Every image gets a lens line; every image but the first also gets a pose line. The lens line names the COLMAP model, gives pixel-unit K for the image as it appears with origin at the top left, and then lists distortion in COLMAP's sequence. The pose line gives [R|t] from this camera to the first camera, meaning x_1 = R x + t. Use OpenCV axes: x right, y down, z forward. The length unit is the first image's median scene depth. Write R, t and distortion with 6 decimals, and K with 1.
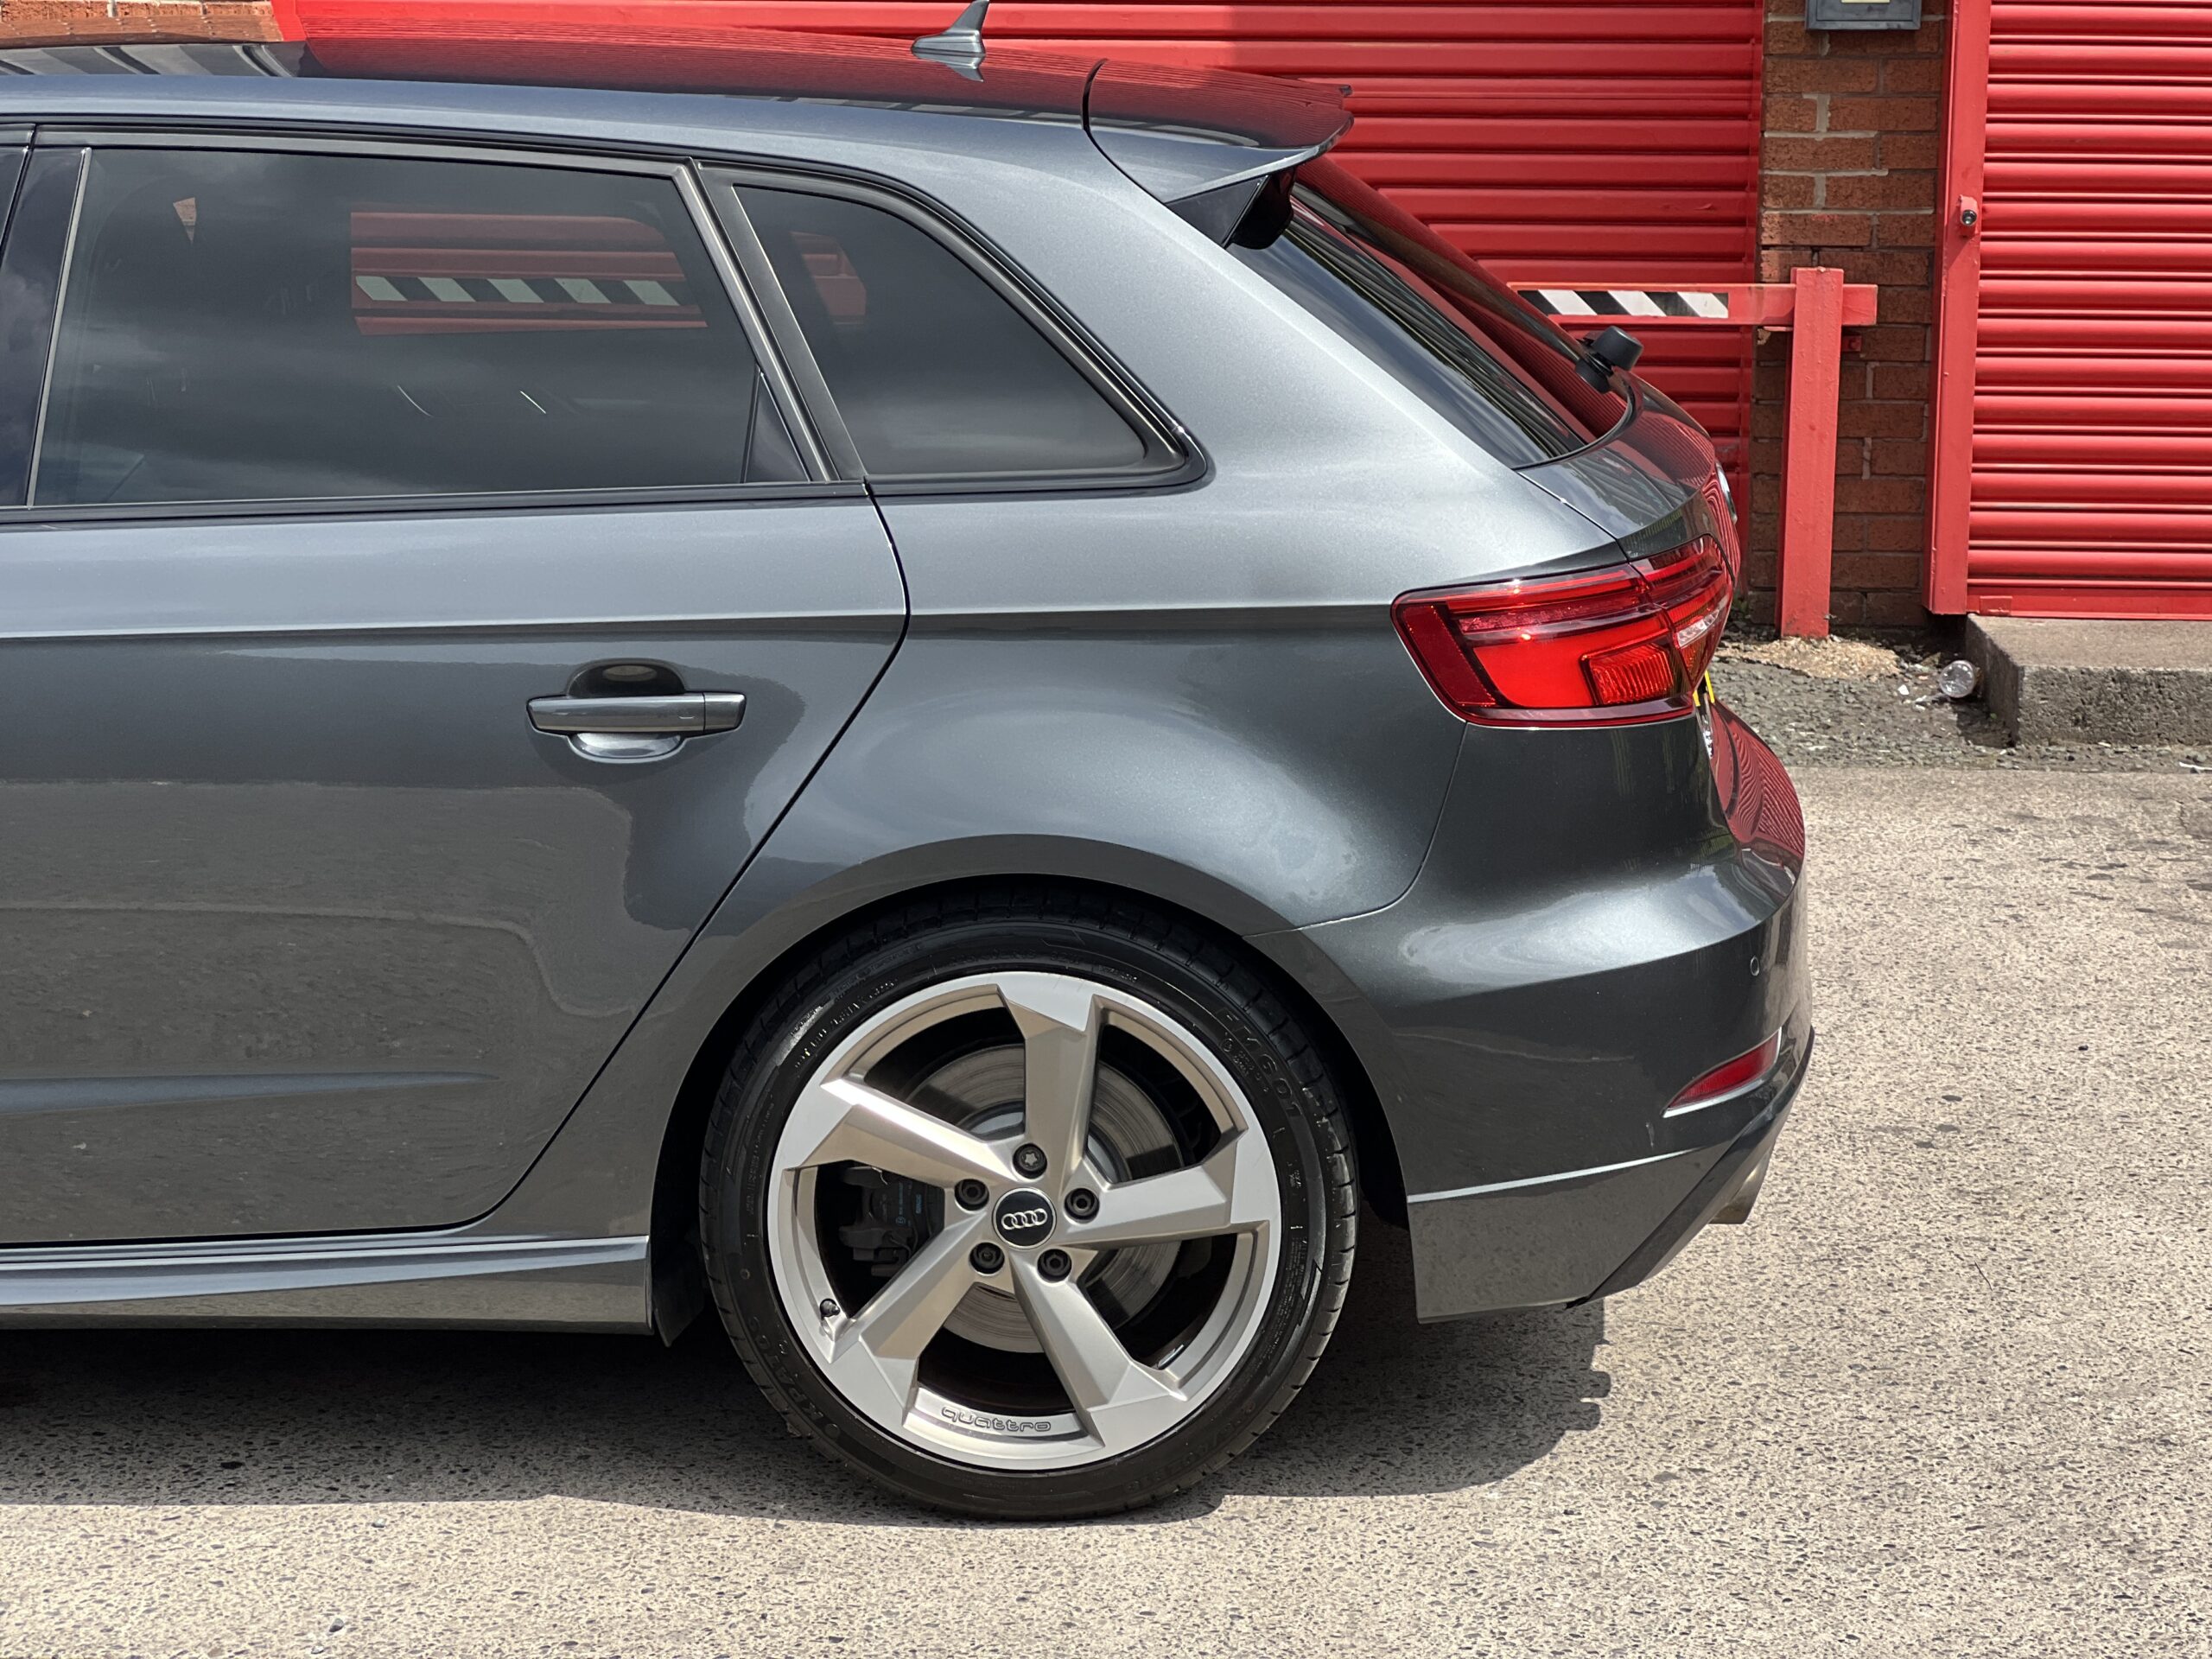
lens RADIAL K [[4978.3, 0, 1108.7], [0, 4978.3, 817.8], [0, 0, 1]] dist [0.163443, 0.000000]
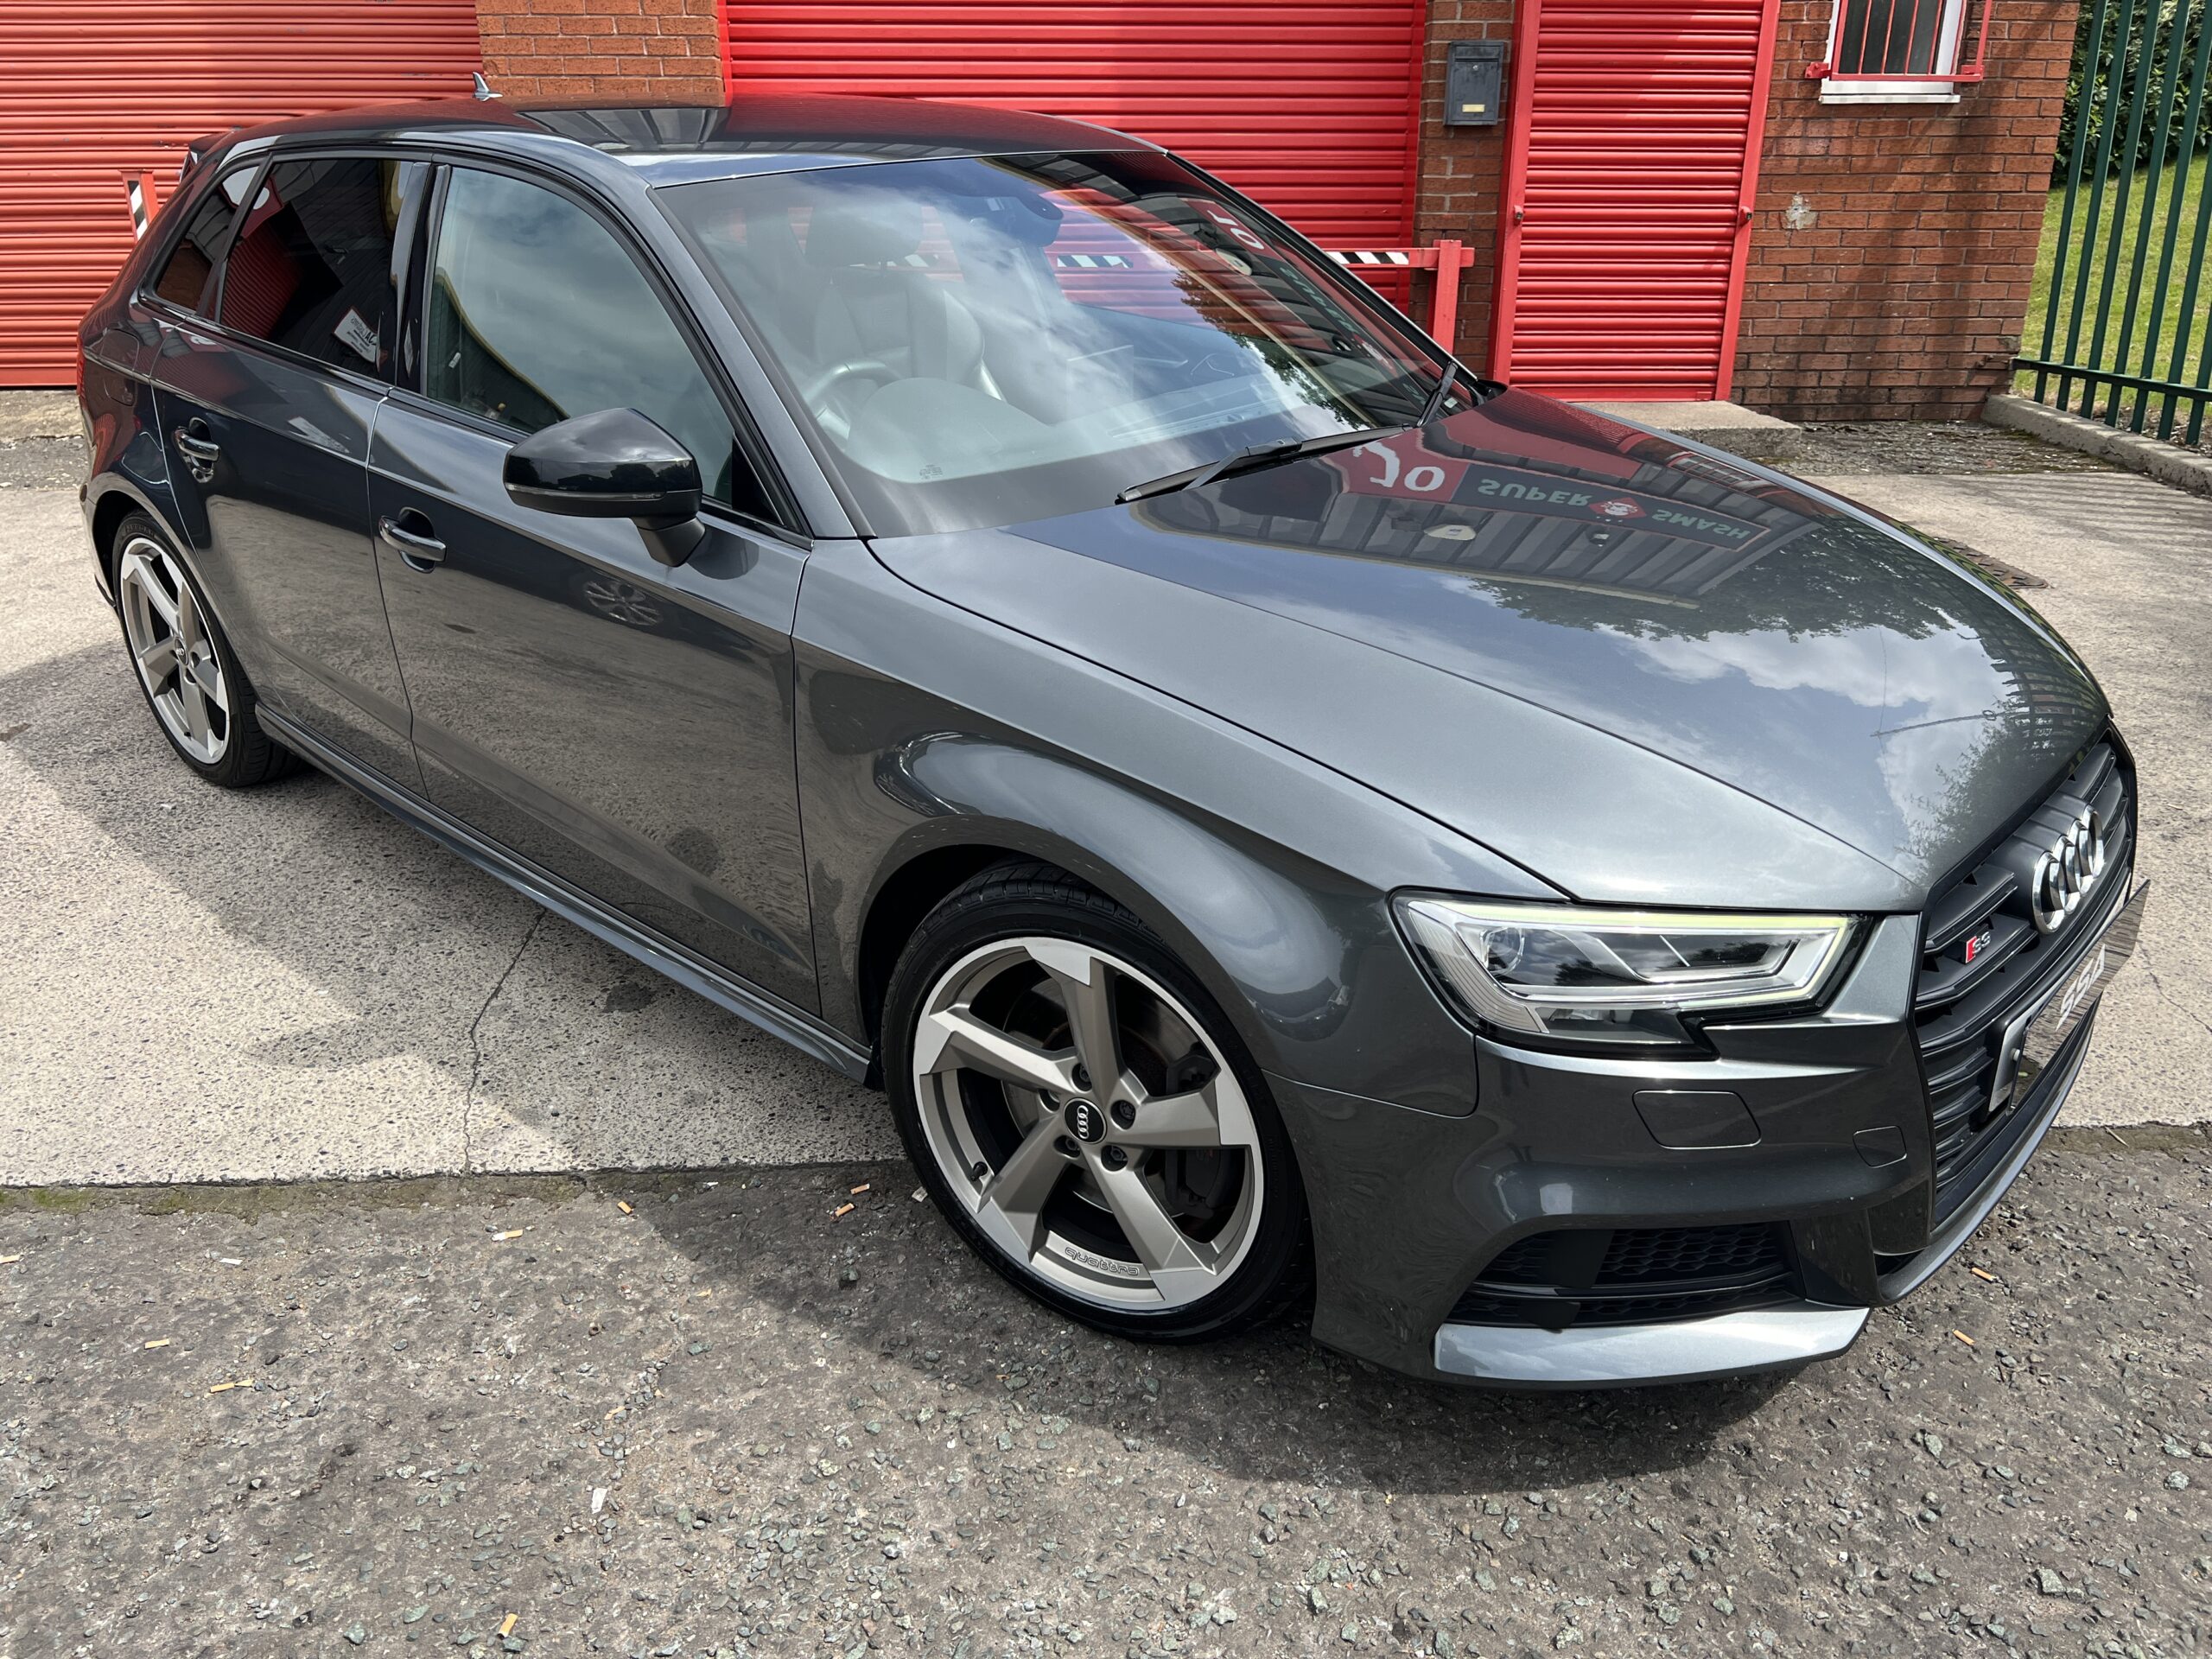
lens RADIAL K [[1686.4, 0, 1112.1], [0, 1686.4, 834.3], [0, 0, 1]] dist [0.039853, -0.048932]
pose [[0.995380, -0.043826, 0.085425, -0.161975], [0.023533, 0.973968, 0.225462, -0.052706], [-0.093082, -0.222410, 0.970499, 0.453686]]
